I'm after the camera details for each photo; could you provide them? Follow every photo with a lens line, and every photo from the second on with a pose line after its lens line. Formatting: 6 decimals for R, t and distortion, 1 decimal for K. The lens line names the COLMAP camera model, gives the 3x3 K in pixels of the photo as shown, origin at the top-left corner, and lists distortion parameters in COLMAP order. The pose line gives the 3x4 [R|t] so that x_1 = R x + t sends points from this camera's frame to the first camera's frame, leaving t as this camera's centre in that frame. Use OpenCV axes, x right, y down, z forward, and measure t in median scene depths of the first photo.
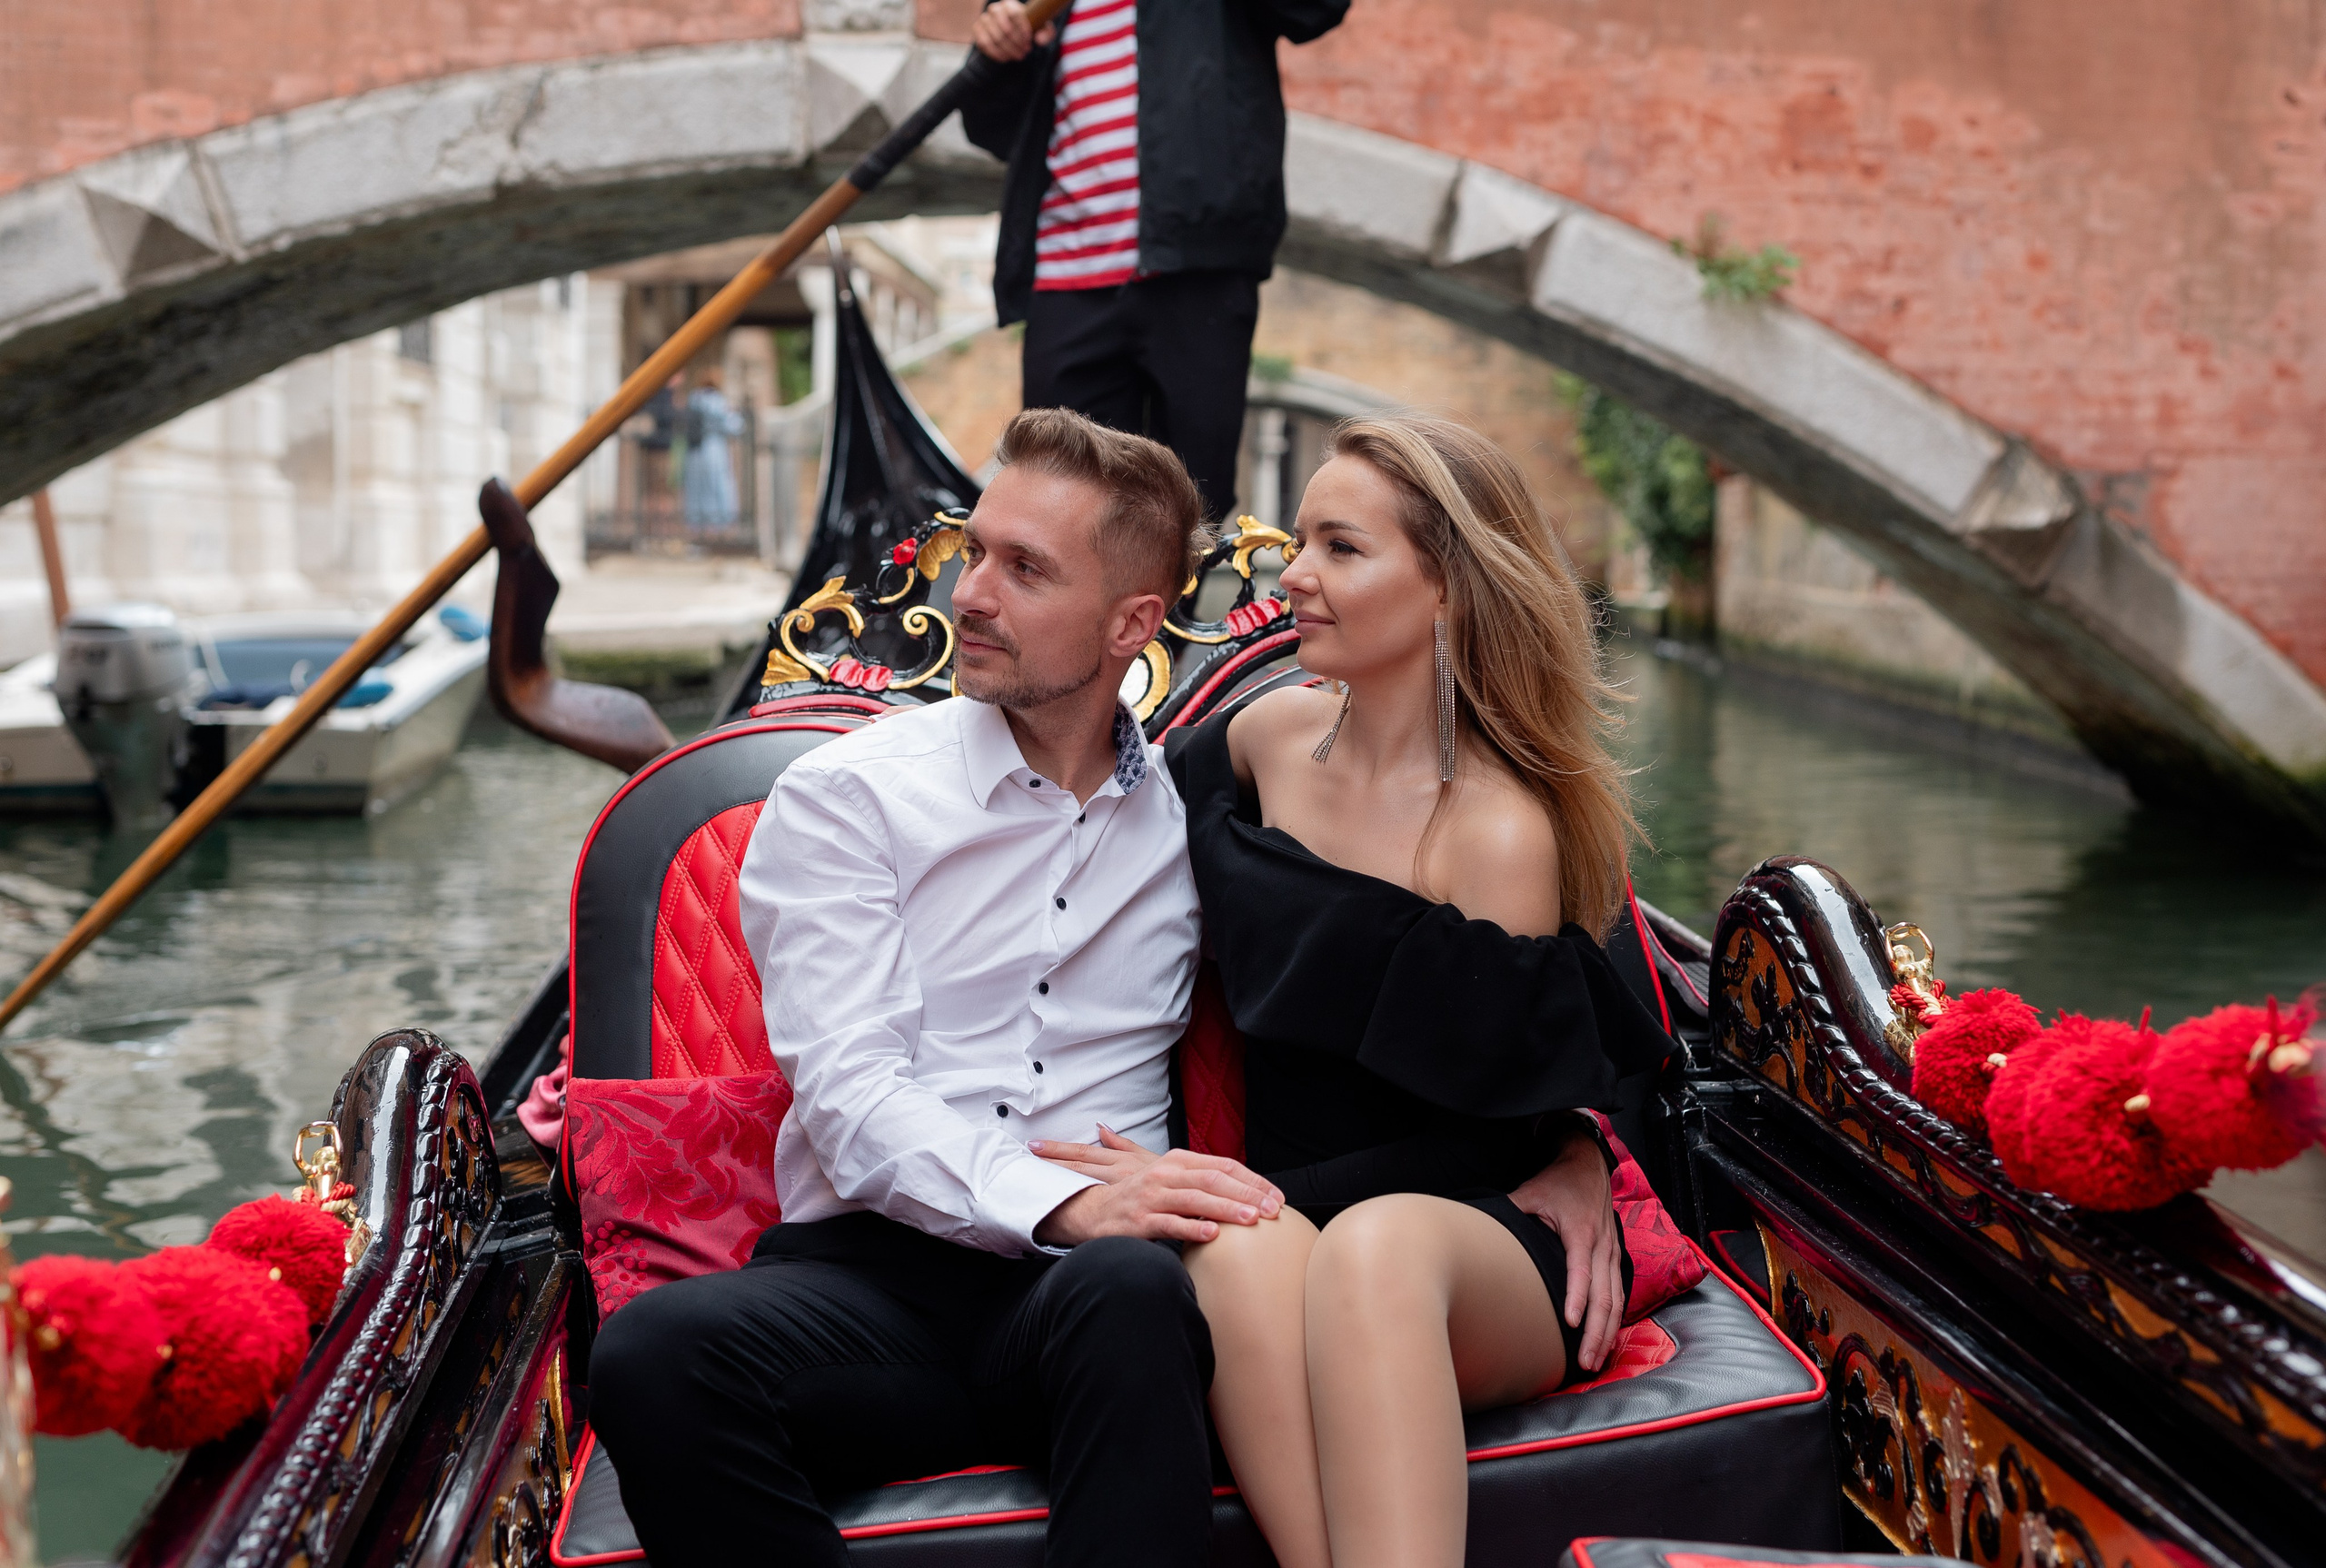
lens RADIAL K [[3554.8, 0, 1175.3], [0, 3554.8, 748.8], [0, 0, 1]] dist [0.015569, 0.017367]
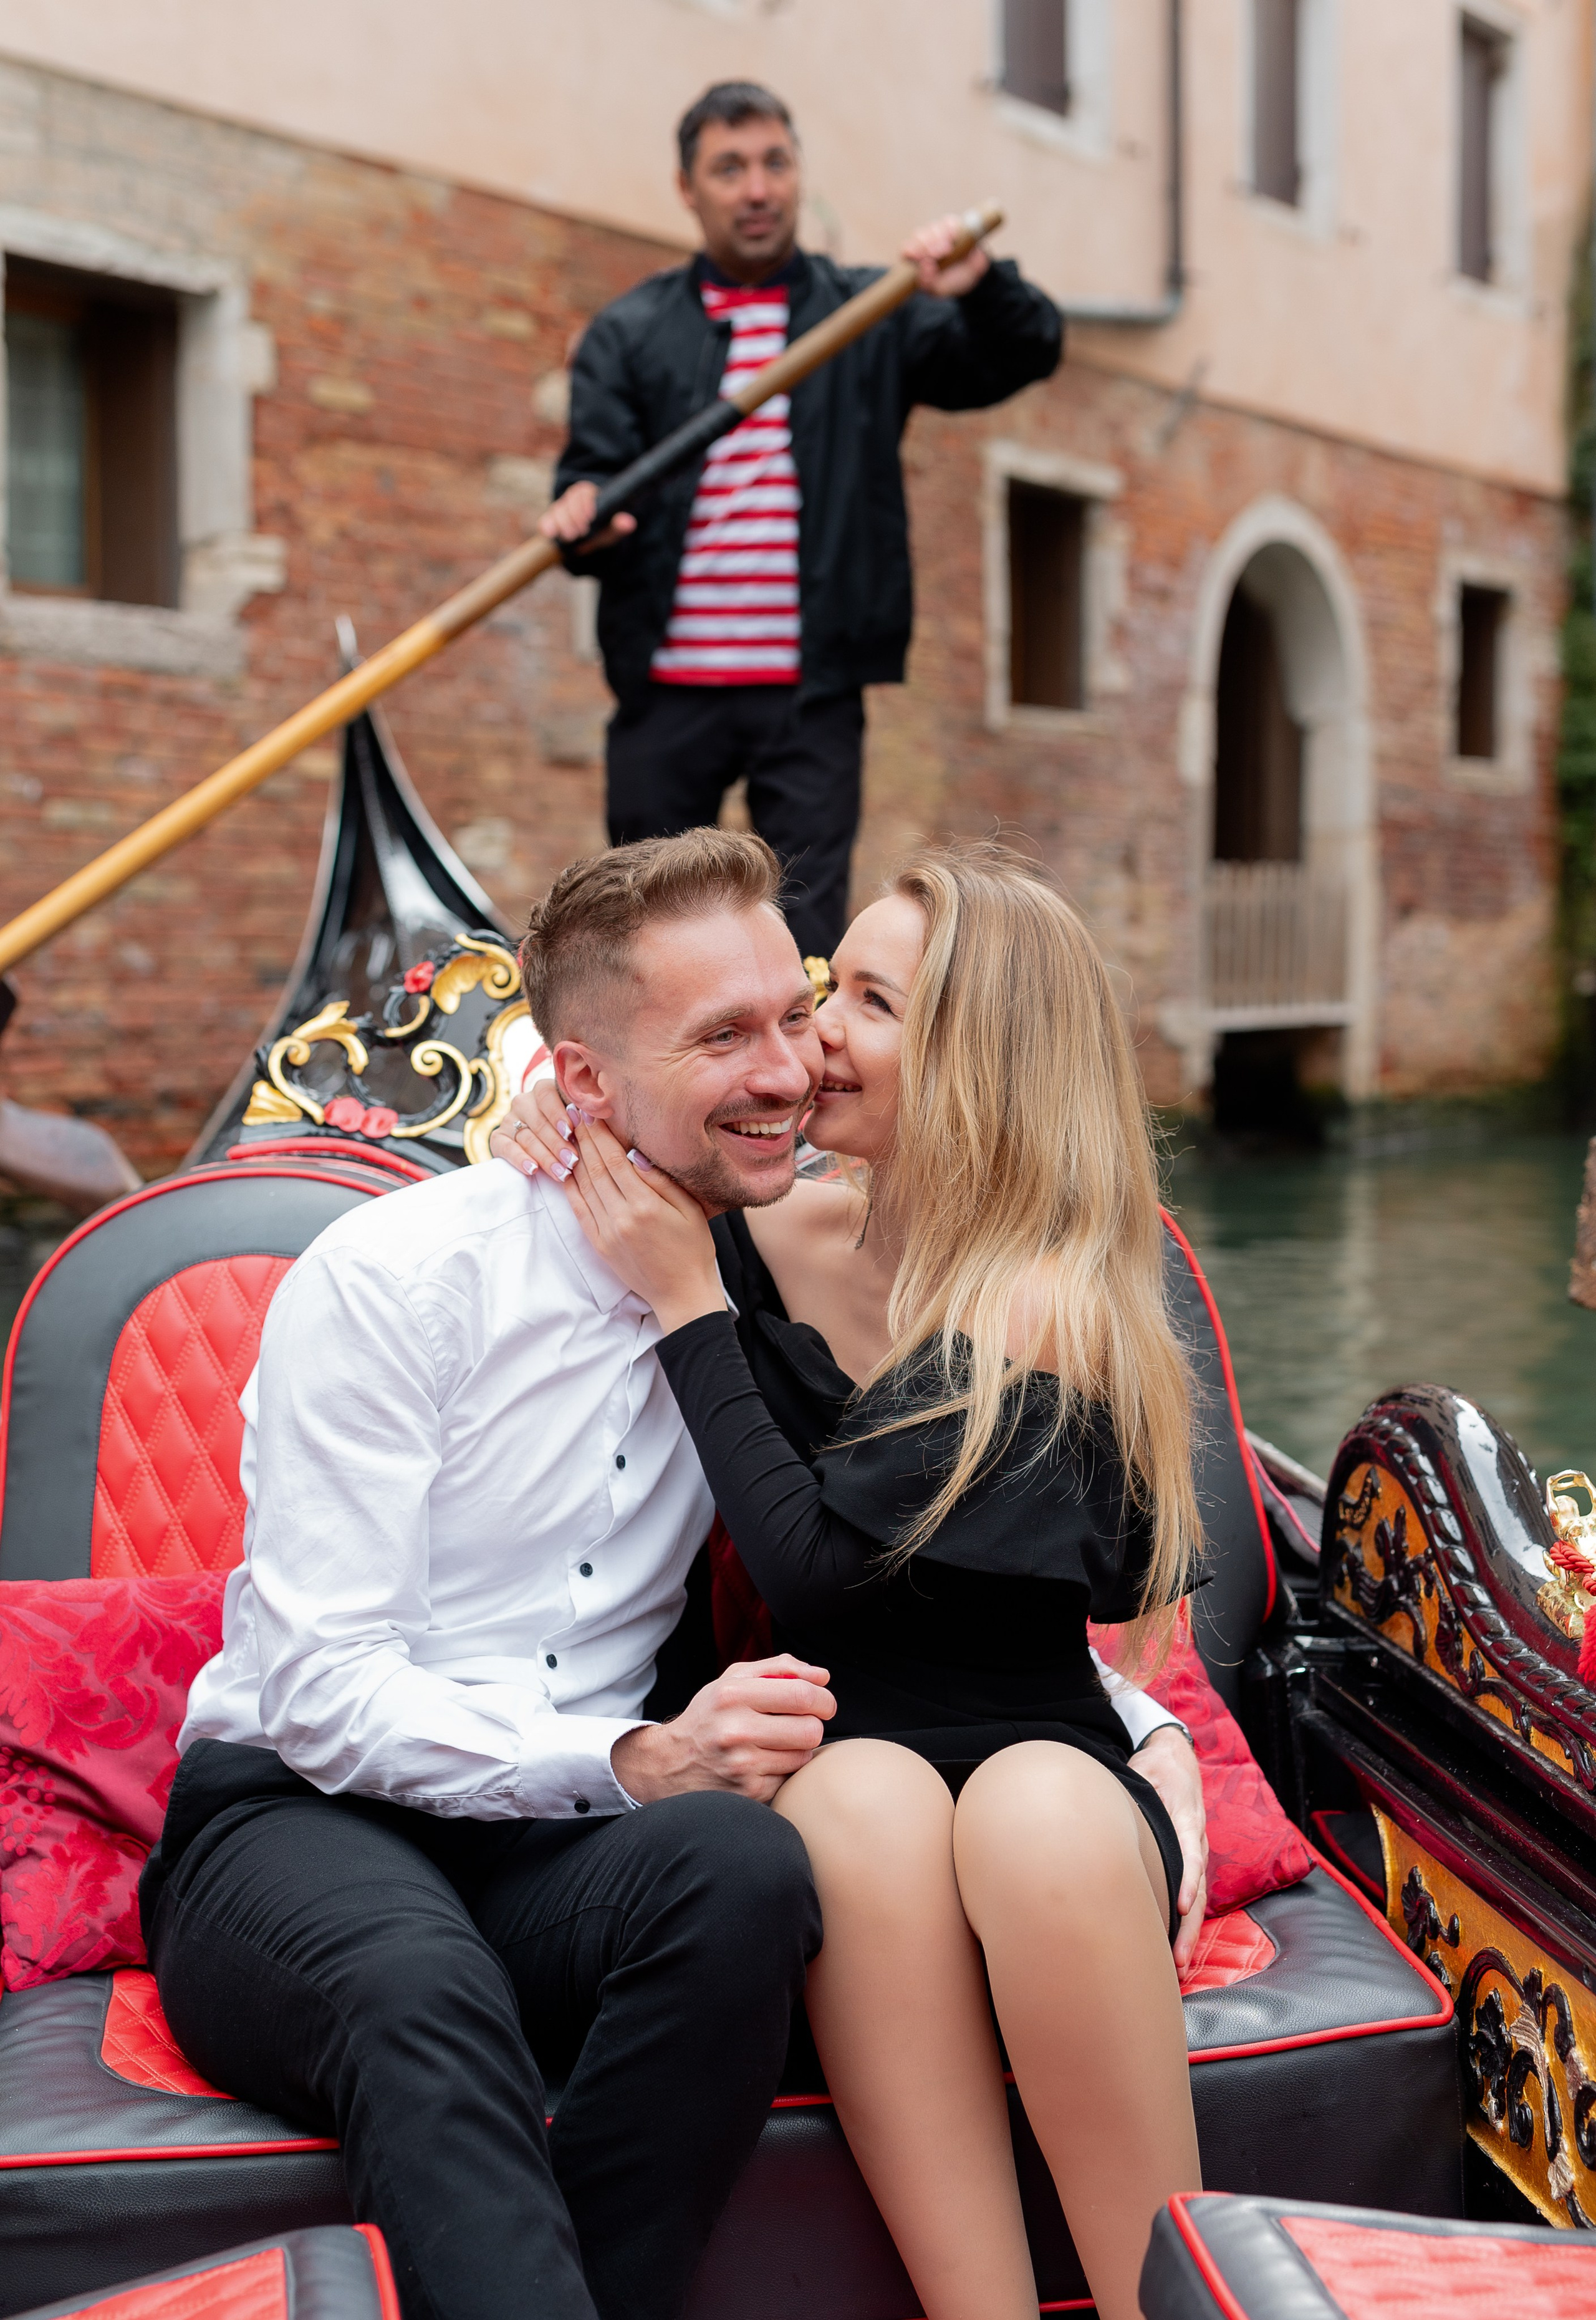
lens RADIAL K [[3706.5, 0, 842.7], [0, 3706.5, 1210.6], [0, 0, 1]] dist [-0.014107, 0.042648]
pose [[0.997405, 0.053386, 0.048305, -0.015781], [-0.053183, 0.998570, -0.005475, 0.000539], [-0.048528, 0.002891, 0.998818, 0.110114]]
